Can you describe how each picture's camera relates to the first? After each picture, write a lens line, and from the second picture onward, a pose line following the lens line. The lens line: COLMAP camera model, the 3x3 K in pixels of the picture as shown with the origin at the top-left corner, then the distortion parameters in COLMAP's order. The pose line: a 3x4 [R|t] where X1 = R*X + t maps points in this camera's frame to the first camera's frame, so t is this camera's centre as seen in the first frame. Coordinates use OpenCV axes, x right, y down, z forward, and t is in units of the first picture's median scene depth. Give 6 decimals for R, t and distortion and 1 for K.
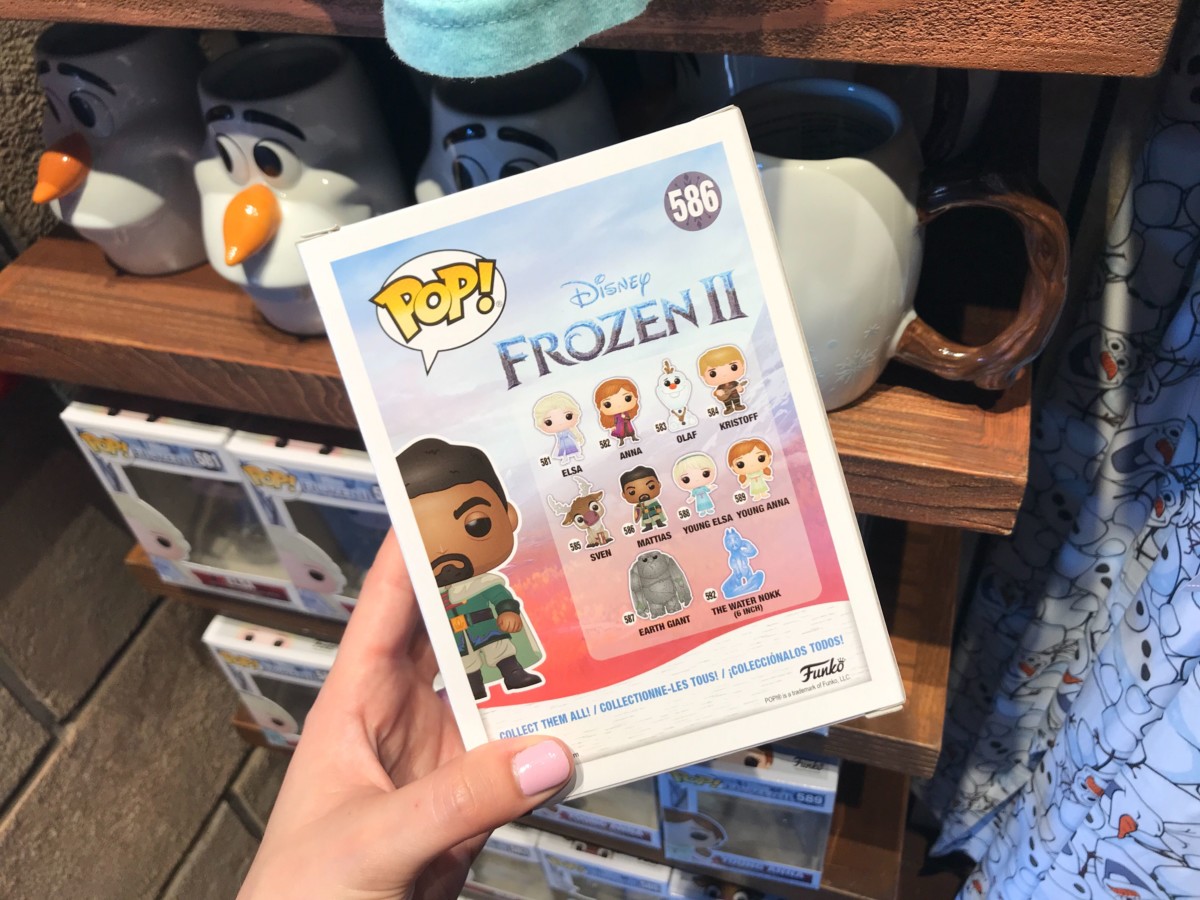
lens RADIAL K [[1012.3, 0, 599.0], [0, 1012.3, 445.2], [0, 0, 1]] dist [-0.005673, 0.008798]
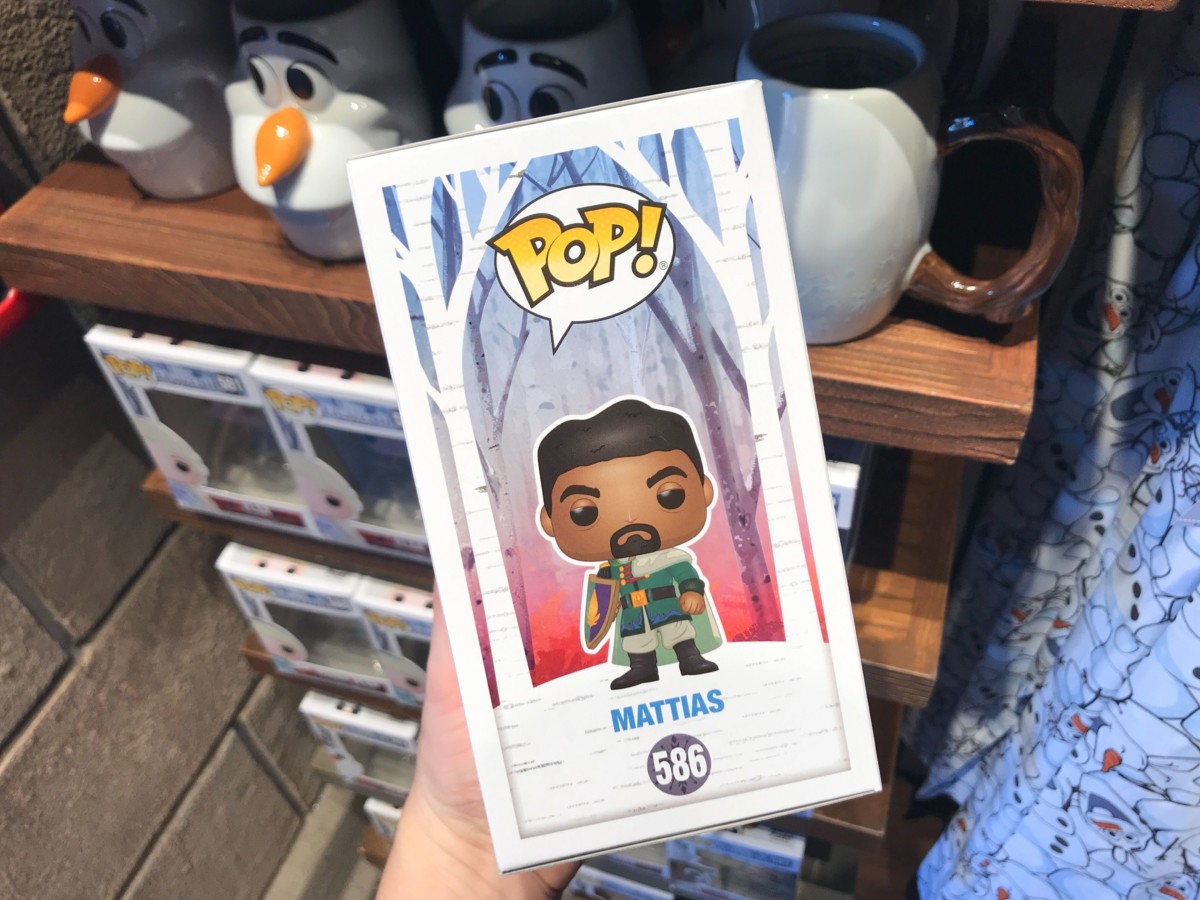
lens RADIAL K [[1014.3, 0, 598.3], [0, 1014.3, 445.7], [0, 0, 1]] dist [-0.006356, 0.005912]
pose [[0.999729, 0.022614, 0.005451, -0.017589], [-0.022811, 0.998971, 0.039206, 0.026422], [-0.004559, -0.039320, 0.999216, -0.025518]]
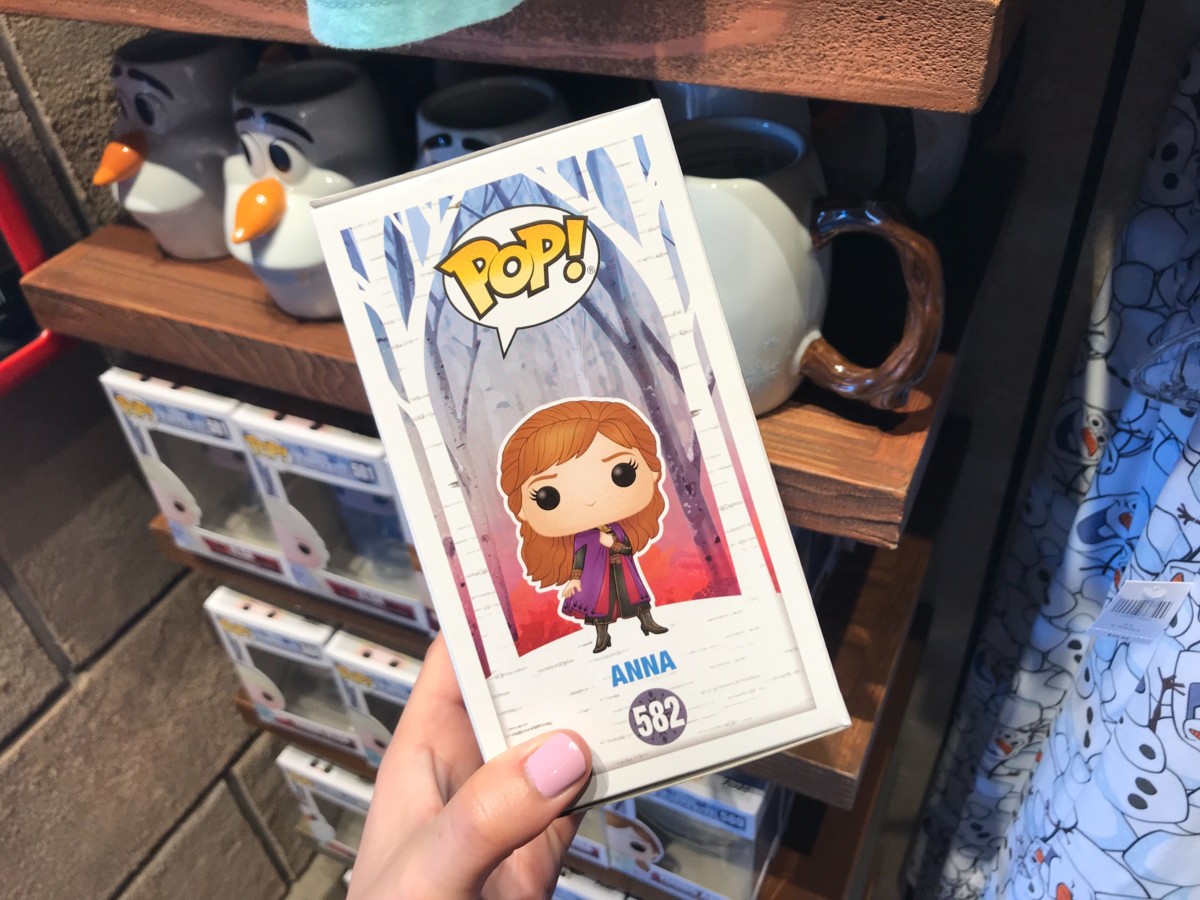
lens RADIAL K [[1011.6, 0, 601.6], [0, 1011.6, 447.2], [0, 0, 1]] dist [-0.003276, 0.001693]
pose [[0.990117, 0.104234, -0.093829, 0.130197], [-0.111305, 0.991060, -0.073565, 0.065634], [0.085323, 0.083281, 0.992867, -0.064801]]
